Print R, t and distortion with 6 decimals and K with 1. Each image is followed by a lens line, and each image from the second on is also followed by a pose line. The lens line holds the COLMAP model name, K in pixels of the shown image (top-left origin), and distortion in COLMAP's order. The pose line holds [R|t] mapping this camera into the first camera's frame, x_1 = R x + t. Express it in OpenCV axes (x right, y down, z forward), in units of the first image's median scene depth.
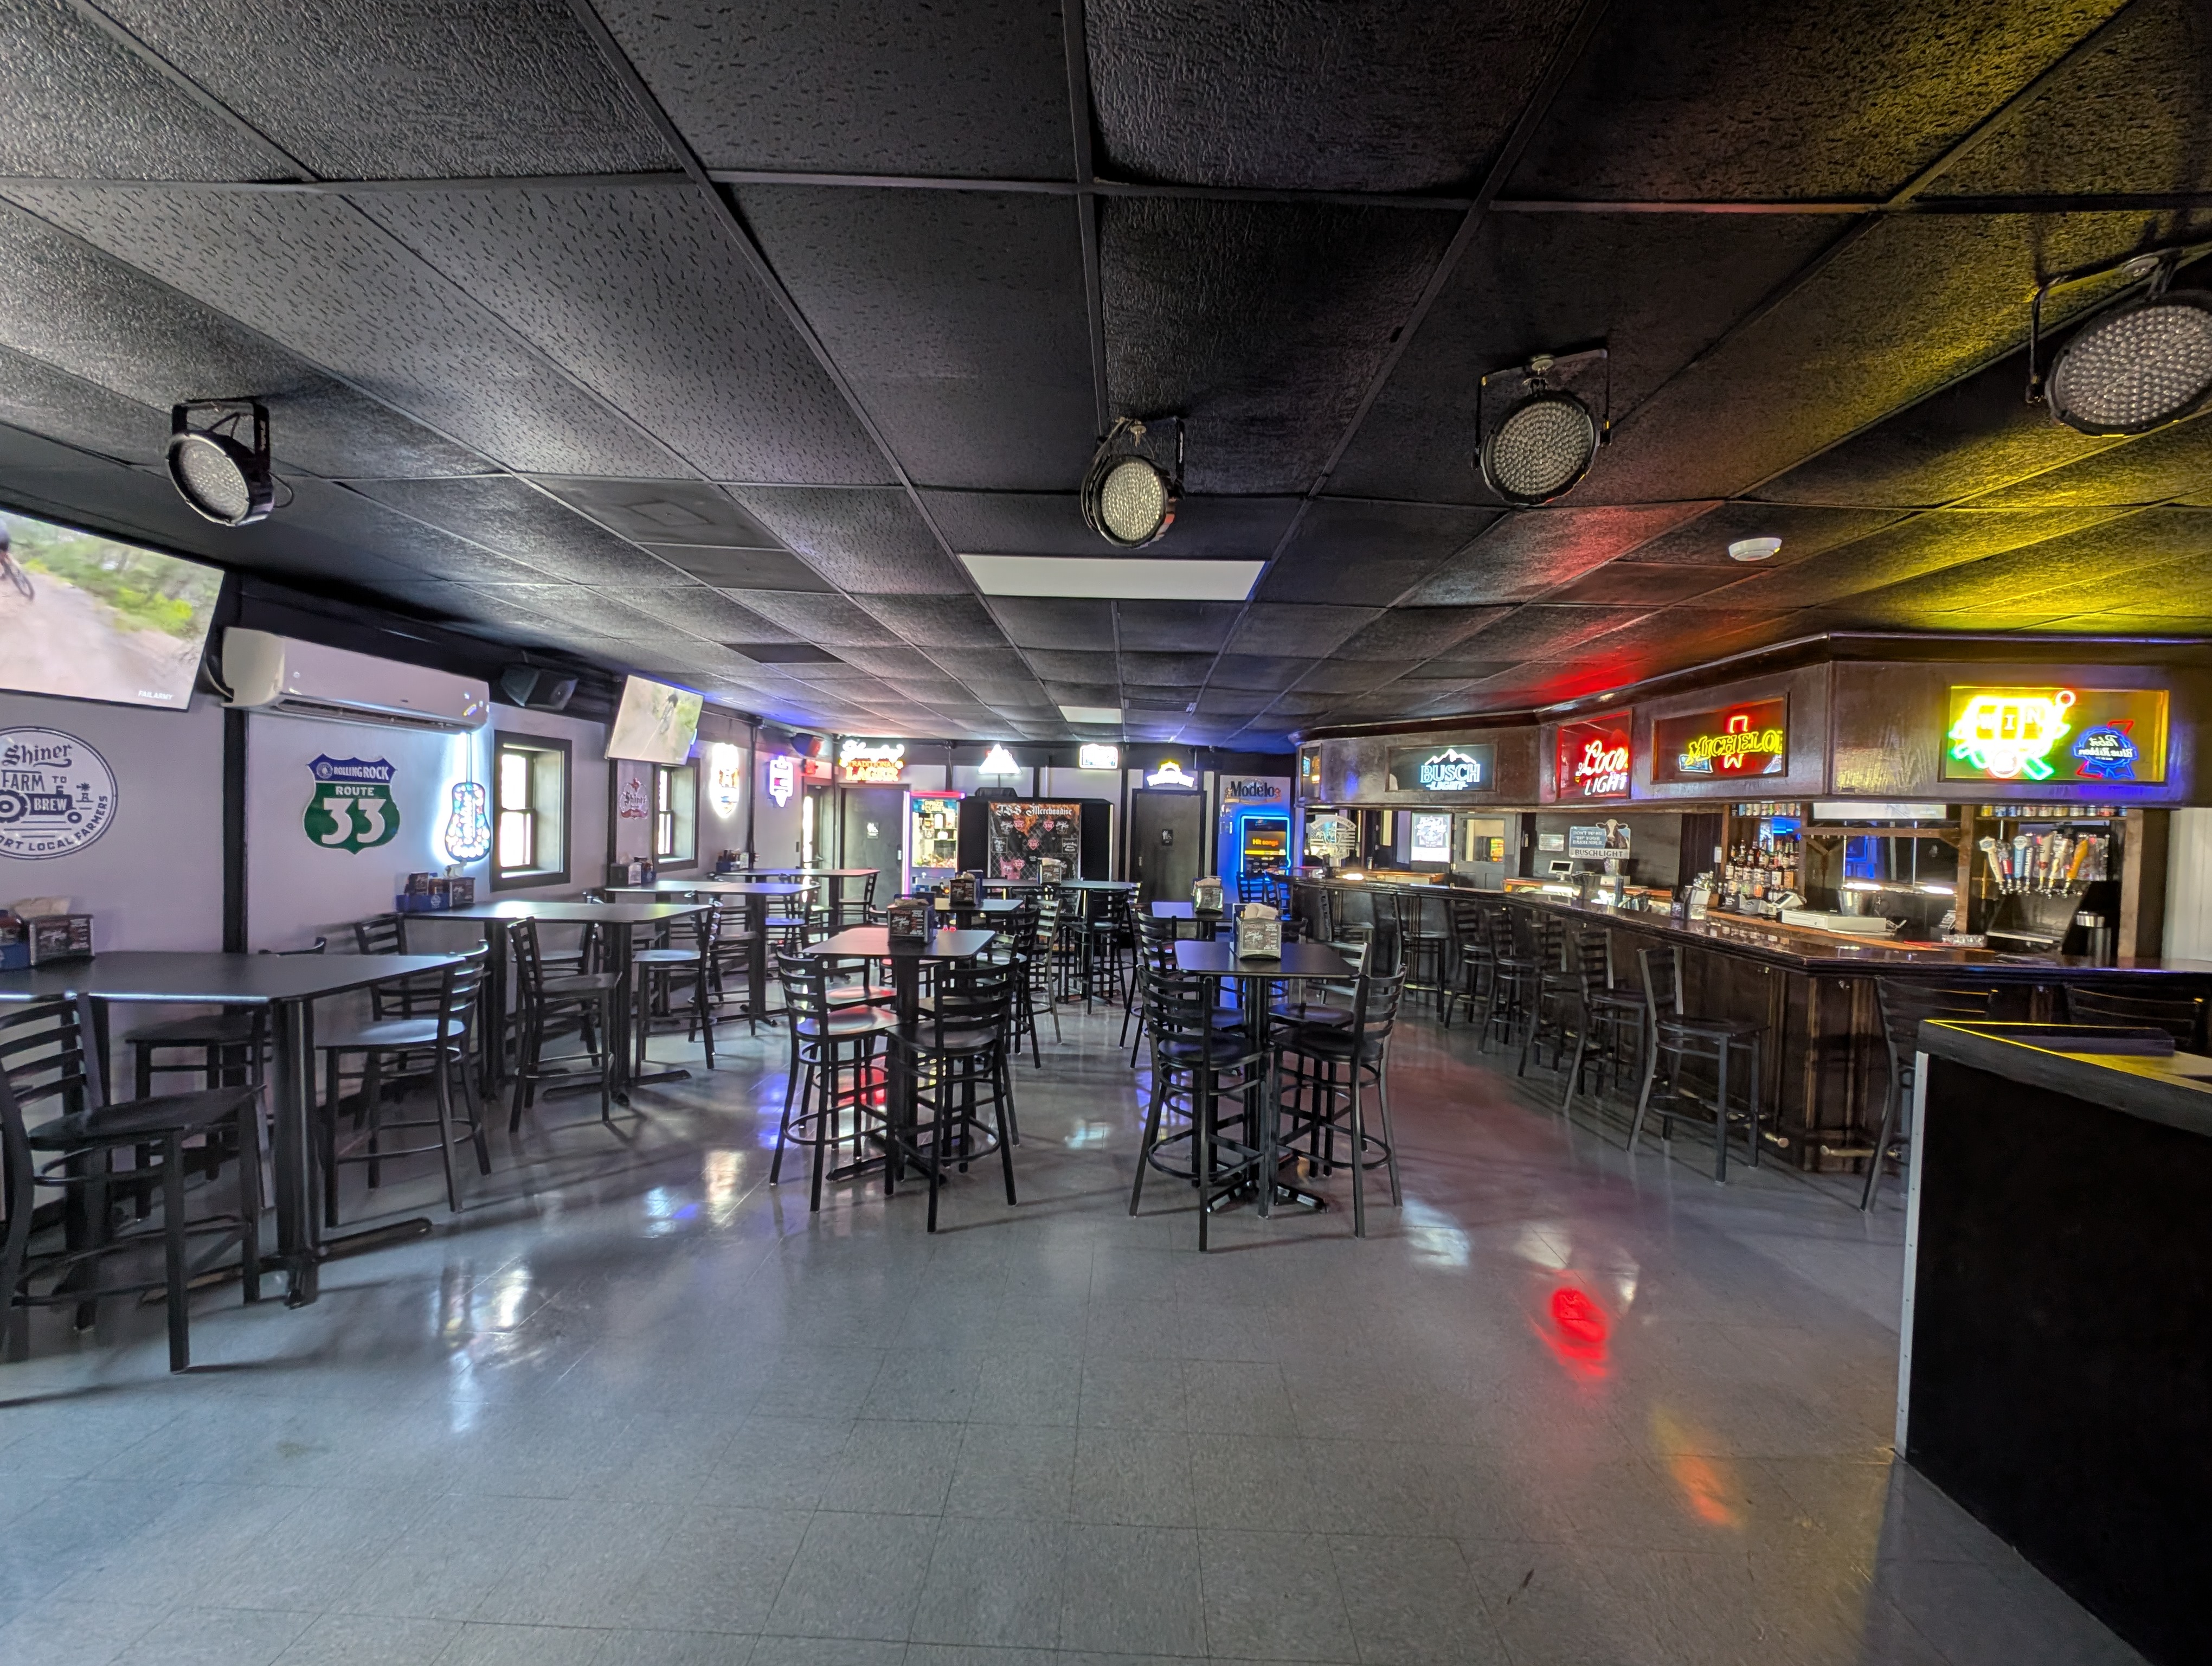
lens RADIAL K [[798.7, 0, 1106.0], [0, 798.7, 833.0], [0, 0, 1]] dist [-0.014492, -0.000073]
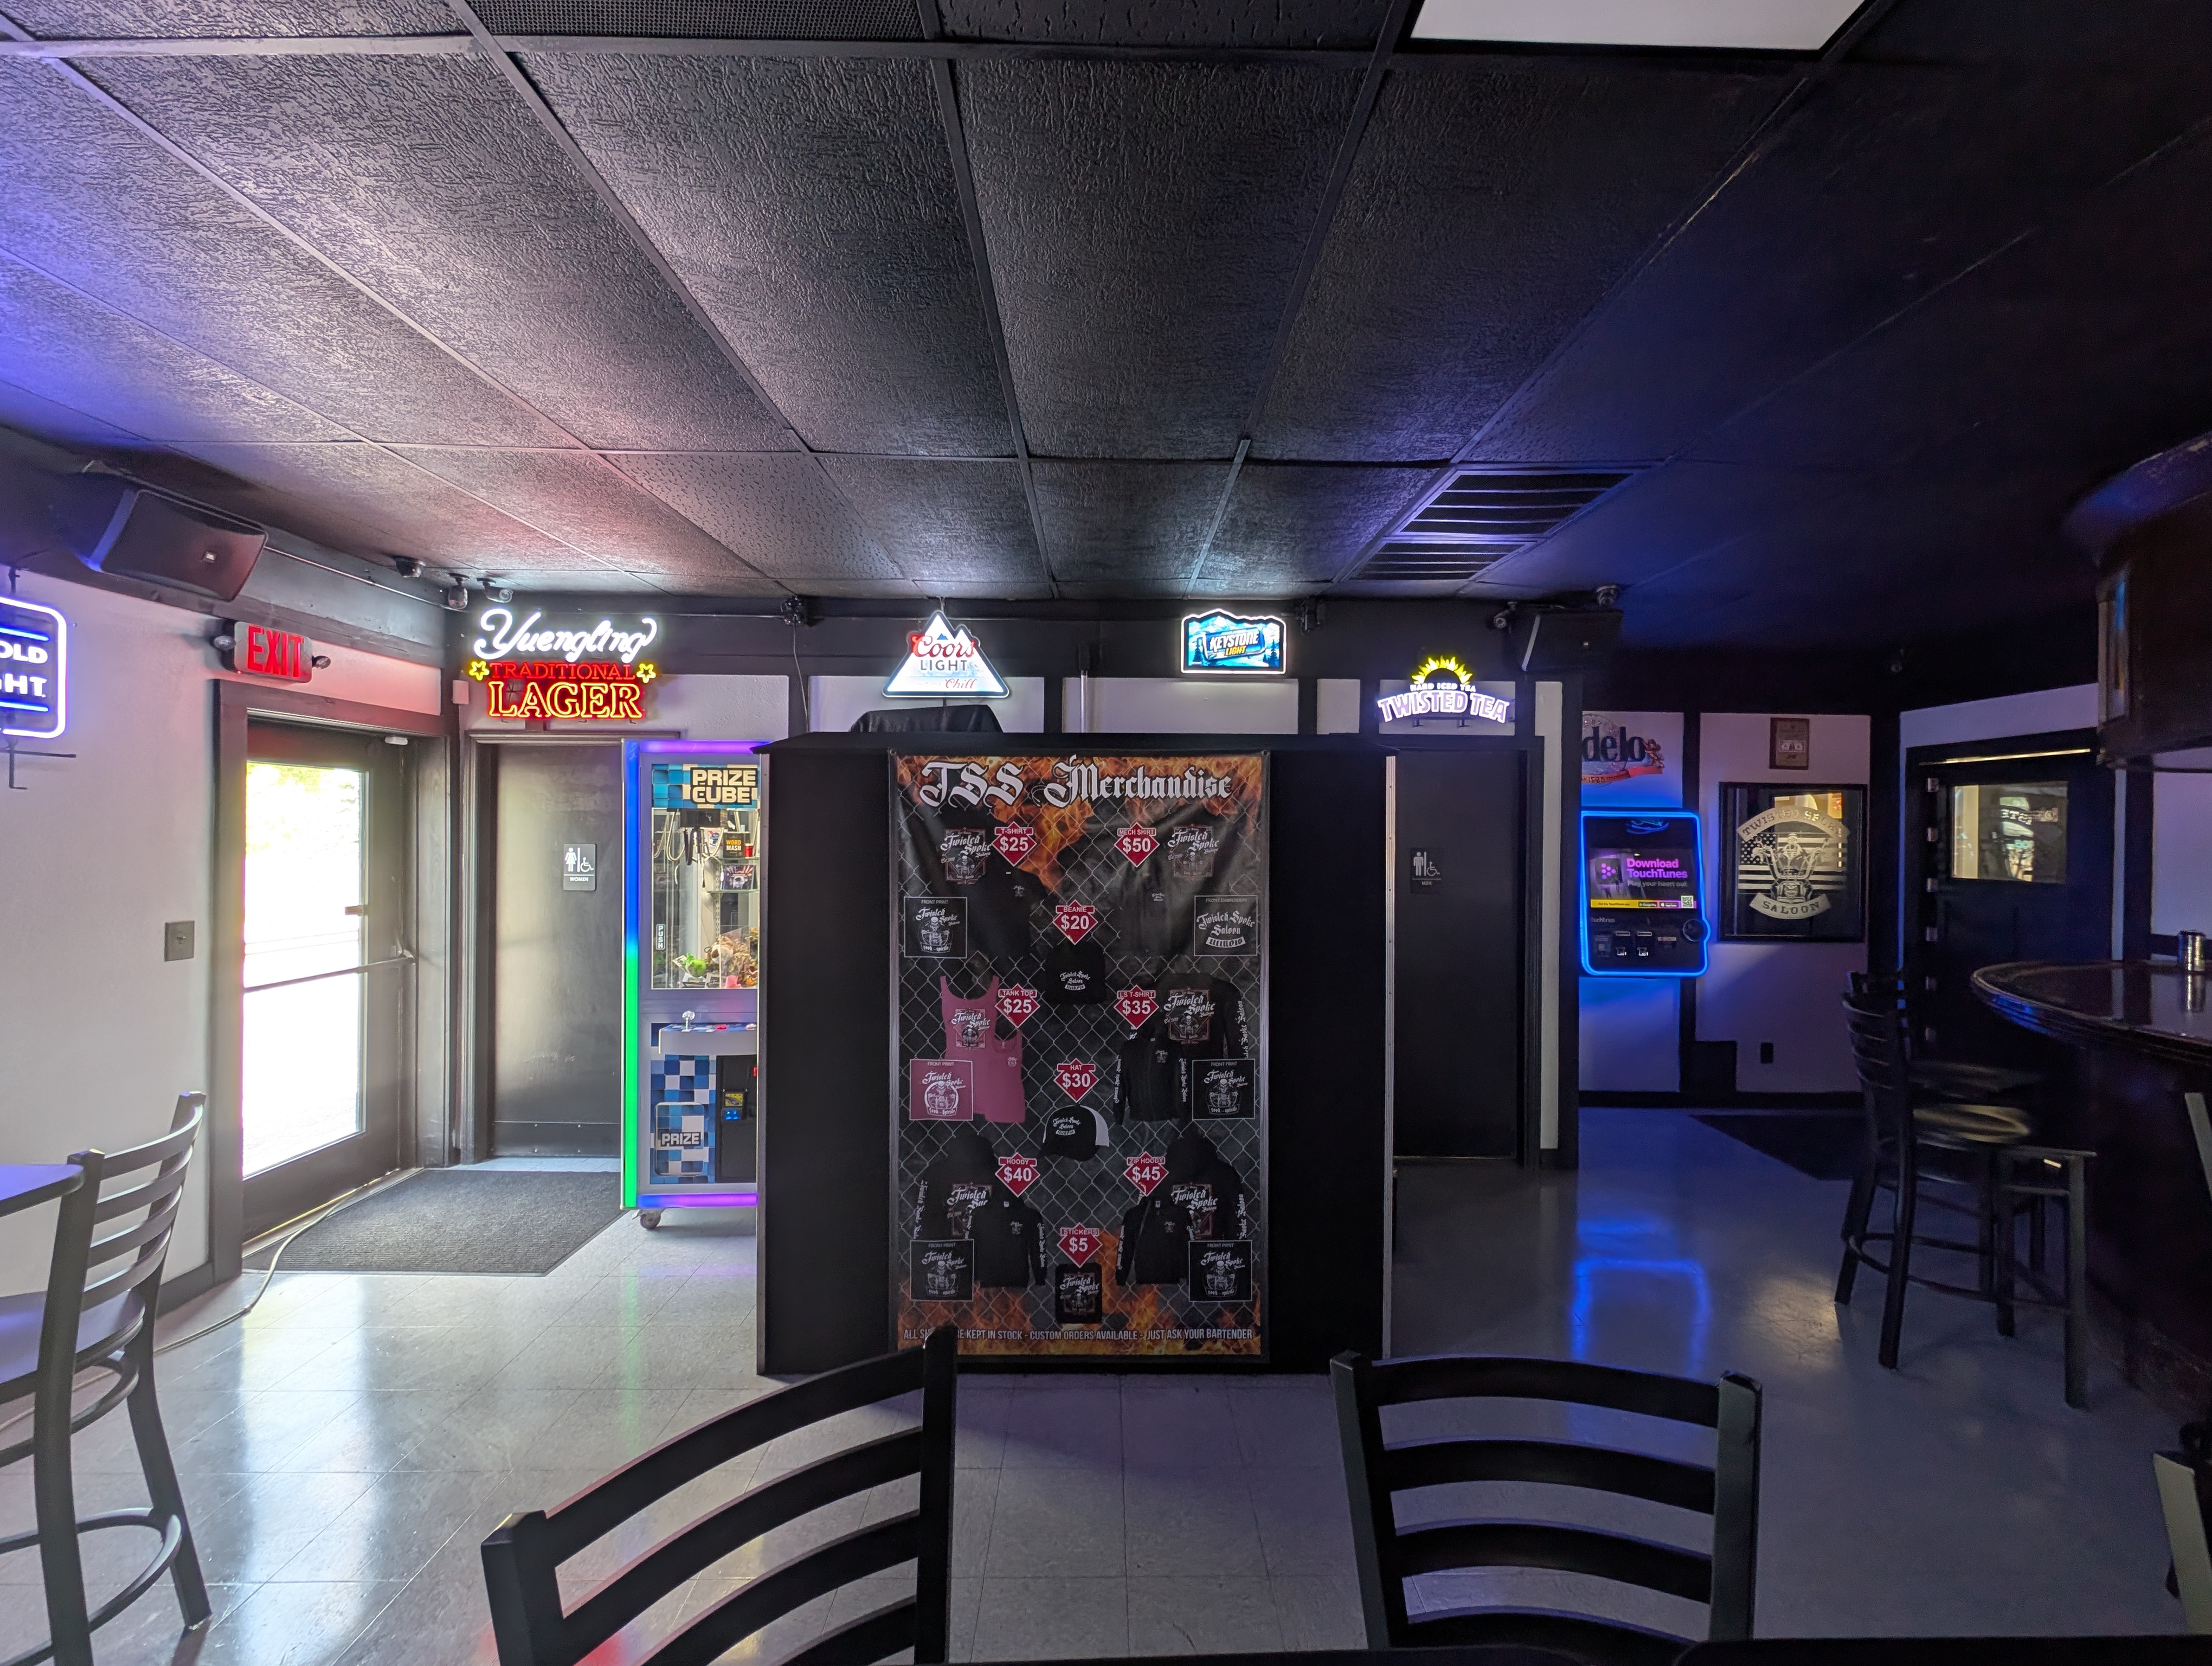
lens RADIAL K [[798.7, 0, 1106.0], [0, 798.7, 833.0], [0, 0, 1]] dist [-0.014492, -0.000073]
pose [[0.999216, -0.017617, 0.035444, -0.084138], [0.018396, 0.999594, -0.021755, -0.007326], [-0.035046, 0.022390, 0.999135, 0.708006]]
